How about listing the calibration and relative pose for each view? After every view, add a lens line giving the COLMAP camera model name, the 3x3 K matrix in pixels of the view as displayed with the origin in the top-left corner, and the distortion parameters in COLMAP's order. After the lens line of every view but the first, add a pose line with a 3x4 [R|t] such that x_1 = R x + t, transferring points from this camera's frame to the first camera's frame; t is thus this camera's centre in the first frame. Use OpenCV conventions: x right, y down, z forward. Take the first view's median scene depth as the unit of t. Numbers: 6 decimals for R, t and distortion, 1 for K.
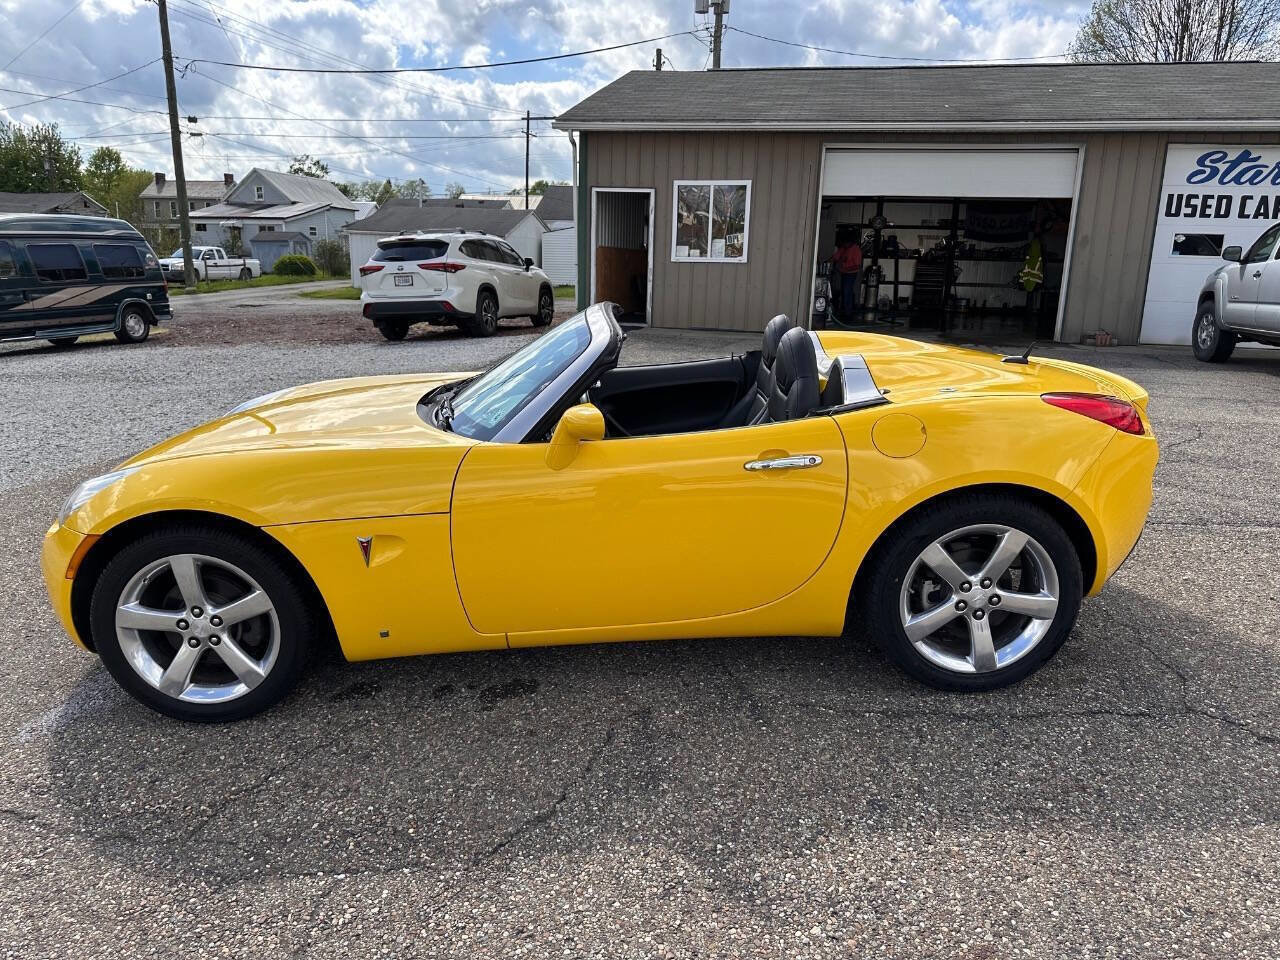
lens RADIAL K [[909.7, 0, 647.3], [0, 909.7, 482.8], [0, 0, 1]] dist [0.010506, -0.022442]
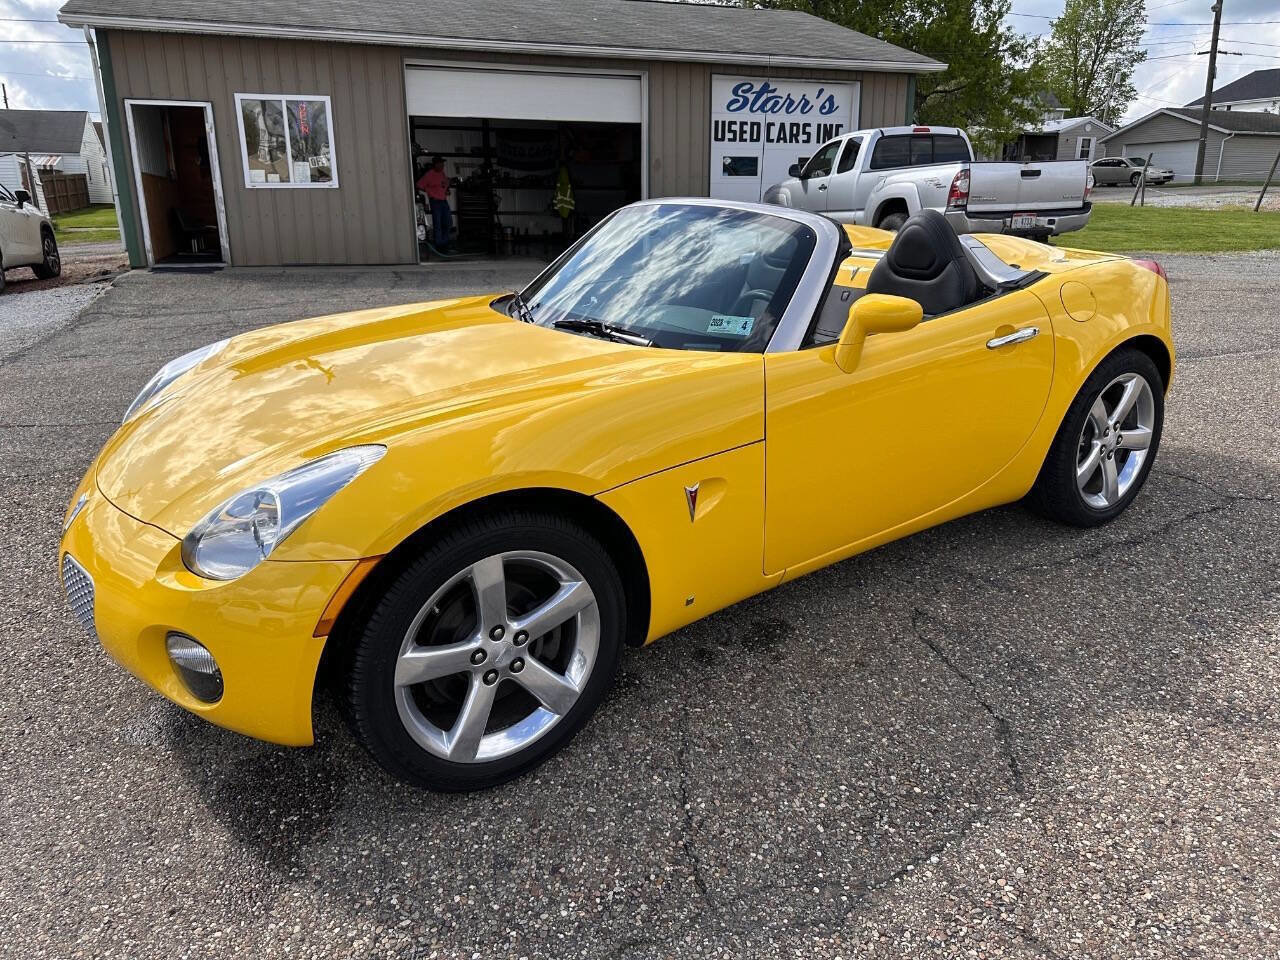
lens RADIAL K [[909.7, 0, 647.3], [0, 909.7, 482.8], [0, 0, 1]] dist [0.010506, -0.022442]
pose [[0.839931, -0.182891, 0.510947, -0.158681], [0.150056, 0.983064, 0.105210, -0.006276], [-0.521536, -0.011699, 0.853149, 0.073320]]
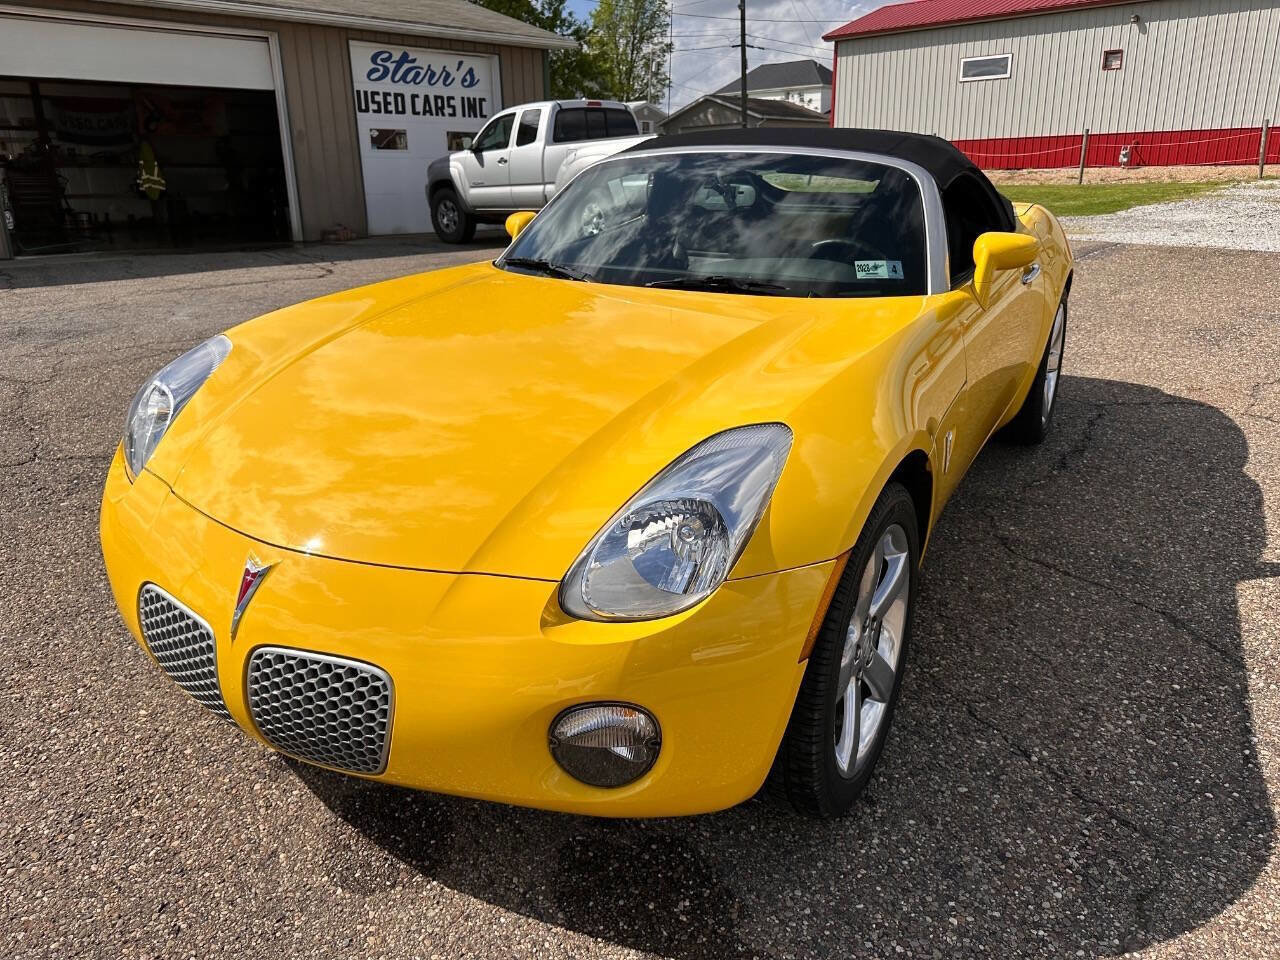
lens RADIAL K [[925.4, 0, 648.4], [0, 925.4, 456.4], [0, 0, 1]] dist [0.028486, -0.049128]
pose [[0.524668, -0.271844, 0.806737, -0.226550], [0.228831, 0.957803, 0.173926, -0.023194], [-0.819976, 0.093353, 0.564735, 0.162535]]
